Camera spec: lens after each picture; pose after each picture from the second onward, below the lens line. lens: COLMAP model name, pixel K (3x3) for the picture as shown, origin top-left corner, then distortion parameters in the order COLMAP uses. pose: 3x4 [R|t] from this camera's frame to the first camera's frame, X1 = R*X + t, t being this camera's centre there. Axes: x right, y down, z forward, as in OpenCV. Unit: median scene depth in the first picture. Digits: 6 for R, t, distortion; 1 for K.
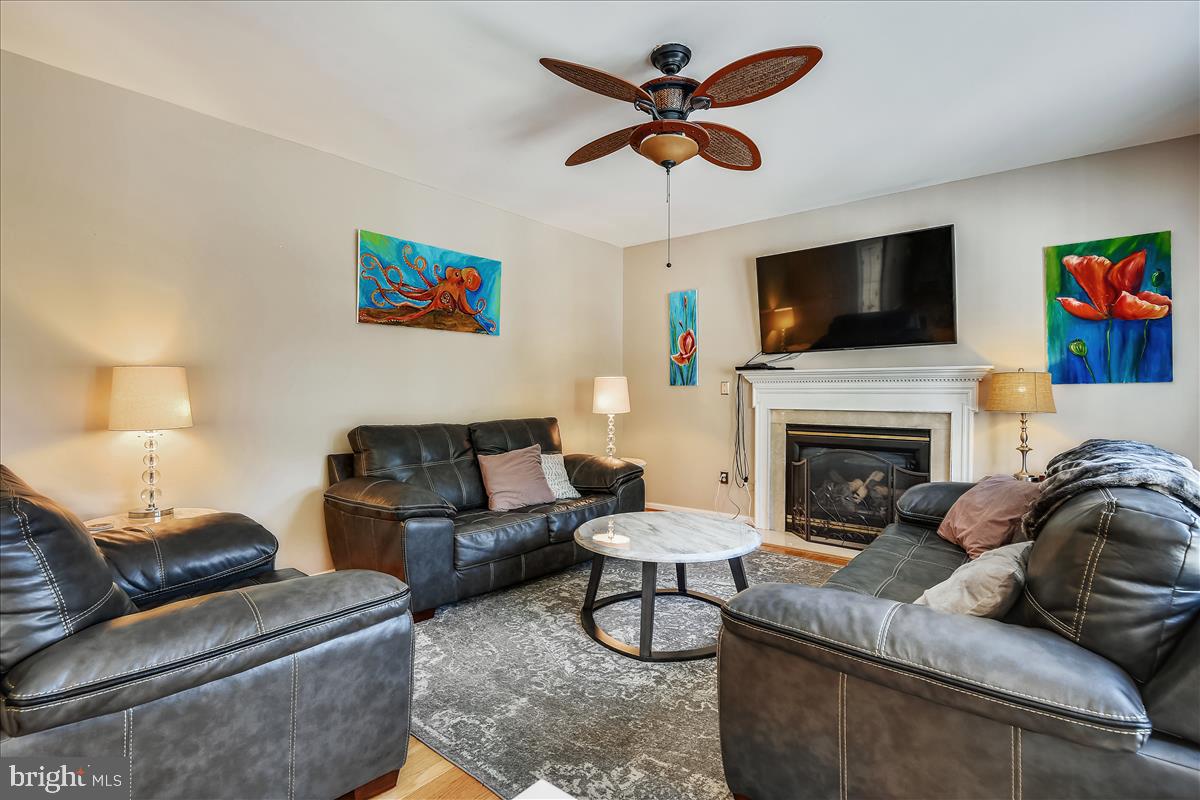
lens RADIAL K [[577.8, 0, 601.1], [0, 577.8, 406.5], [0, 0, 1]] dist [0.013562, -0.000594]
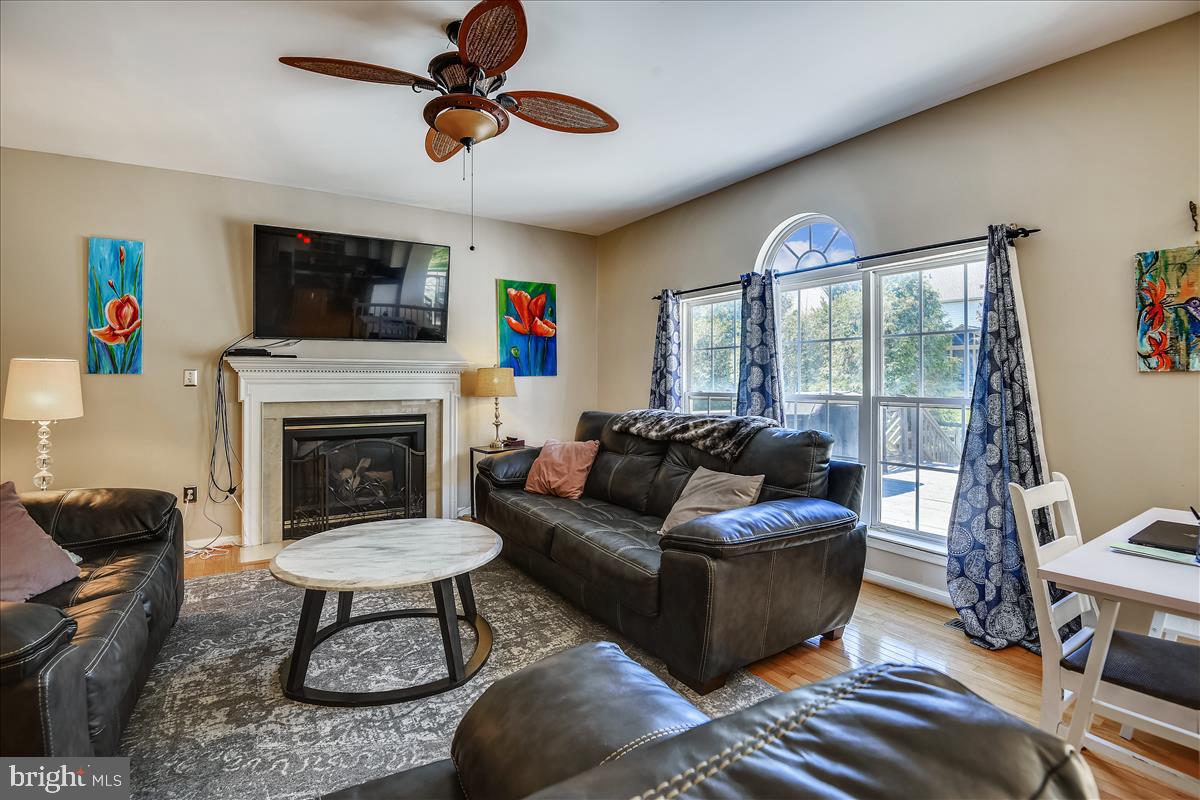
lens RADIAL K [[570.7, 0, 601.6], [0, 570.7, 381.4], [0, 0, 1]] dist [0.001183, -0.025815]
pose [[0.306948, -0.001963, 0.951724, -0.434292], [0.025813, 0.999647, -0.006263, -0.010693], [-0.951376, 0.026489, 0.306890, 0.321474]]
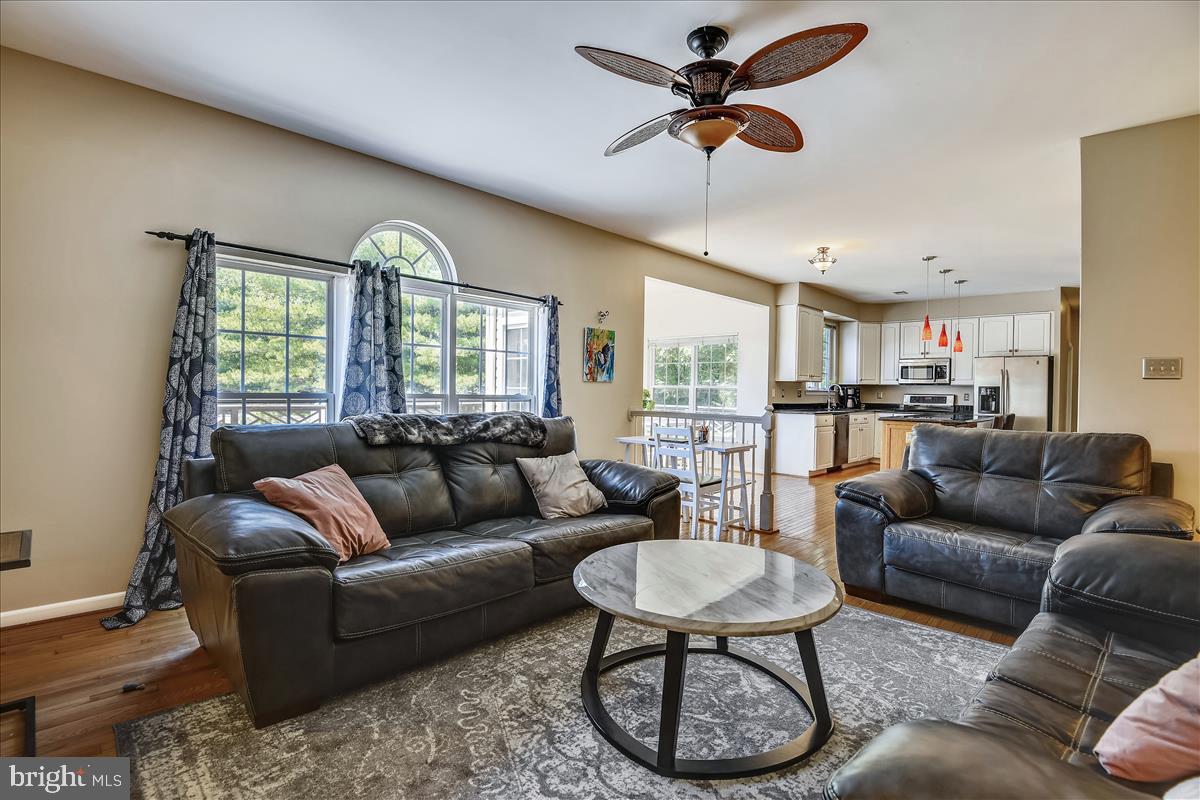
lens RADIAL K [[570.7, 0, 601.6], [0, 570.7, 381.4], [0, 0, 1]] dist [0.001183, -0.025815]
pose [[-0.997729, -0.014341, 0.065811, 0.142029], [-0.013942, 0.999882, 0.006518, -0.018190], [-0.065897, 0.005586, -0.997811, 1.252250]]
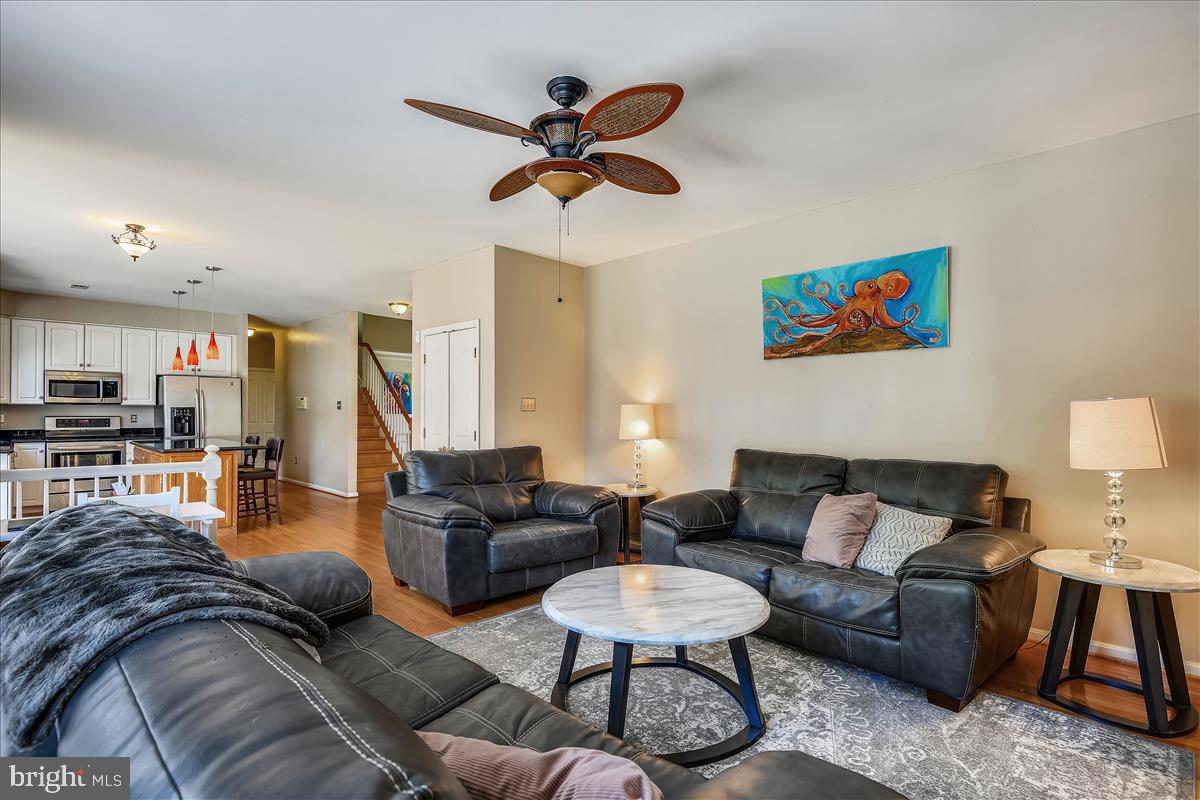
lens RADIAL K [[577.8, 0, 601.1], [0, 577.8, 406.5], [0, 0, 1]] dist [0.013562, -0.000594]
pose [[-0.103326, -0.007681, -0.994618, 0.694435], [-0.025772, 0.999655, -0.005043, -0.034998], [0.994314, 0.025113, -0.103489, 0.733325]]
